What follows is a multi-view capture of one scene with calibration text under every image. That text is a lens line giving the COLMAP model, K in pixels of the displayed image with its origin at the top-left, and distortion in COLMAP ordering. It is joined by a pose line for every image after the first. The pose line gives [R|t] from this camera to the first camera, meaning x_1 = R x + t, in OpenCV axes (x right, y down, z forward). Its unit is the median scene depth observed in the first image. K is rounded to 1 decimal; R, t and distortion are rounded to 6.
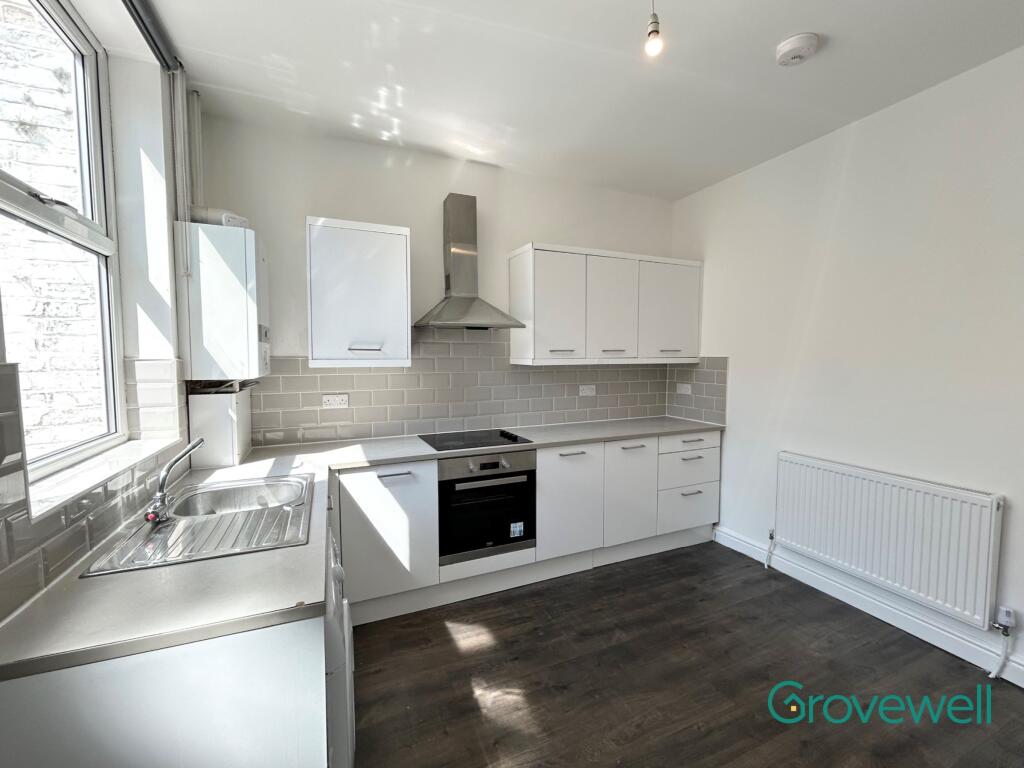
lens RADIAL K [[431.6, 0, 516.7], [0, 431.6, 383.0], [0, 0, 1]] dist [-0.002213, 0.000117]
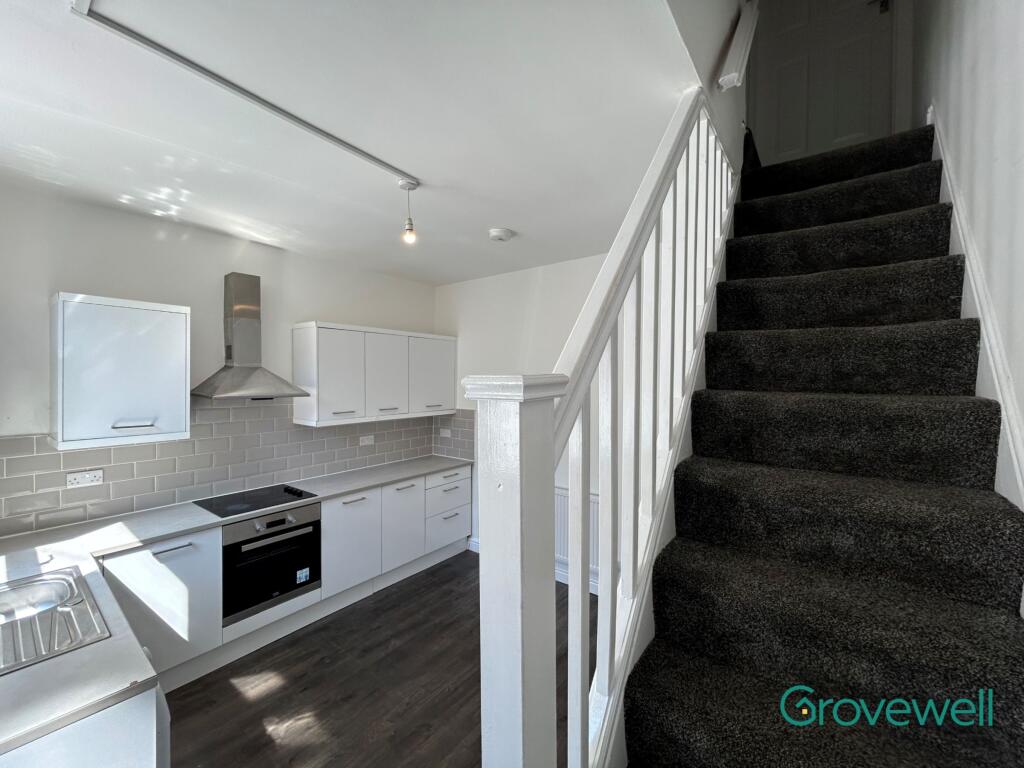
lens RADIAL K [[408.4, 0, 507.3], [0, 408.4, 383.5], [0, 0, 1]] dist [0.000570, 0.000390]
pose [[0.880545, 0.000005, 0.473962, -0.037485], [0.024107, 0.998705, -0.044799, -0.109061], [-0.473348, 0.050873, 0.879405, -0.237177]]
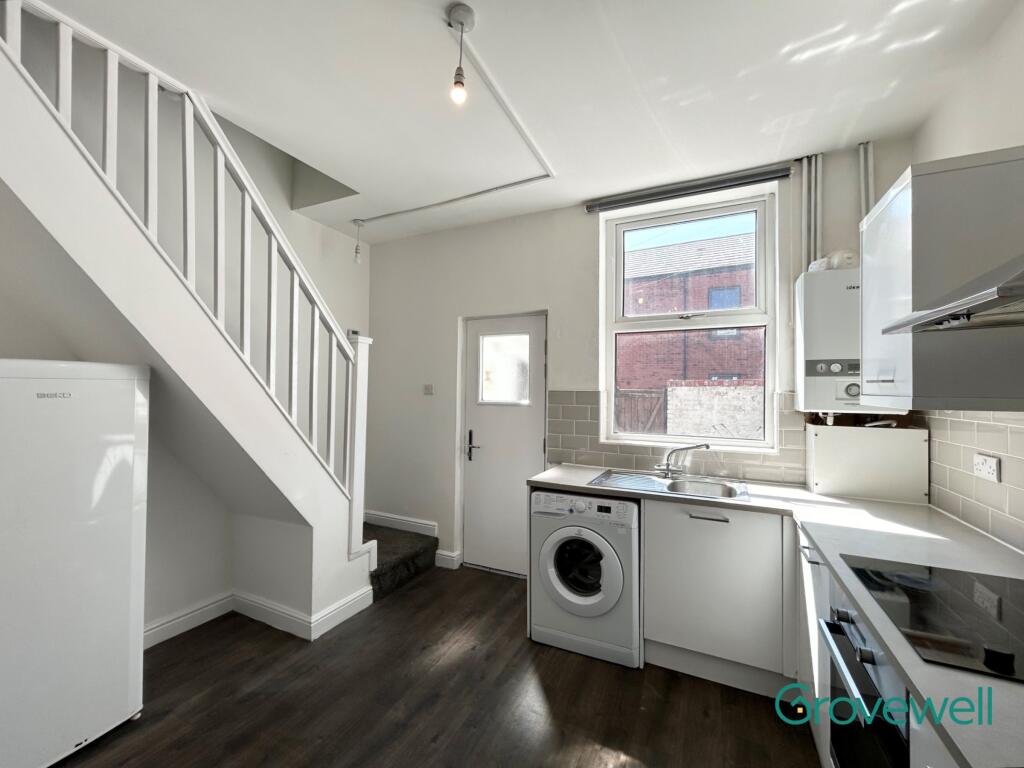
lens RADIAL K [[431.6, 0, 516.7], [0, 431.6, 383.0], [0, 0, 1]] dist [-0.002213, 0.000117]
pose [[-0.760561, -0.019327, -0.648979, 0.505602], [-0.052788, 0.998088, 0.032140, -0.063639], [0.647117, 0.058703, -0.760127, 1.107270]]
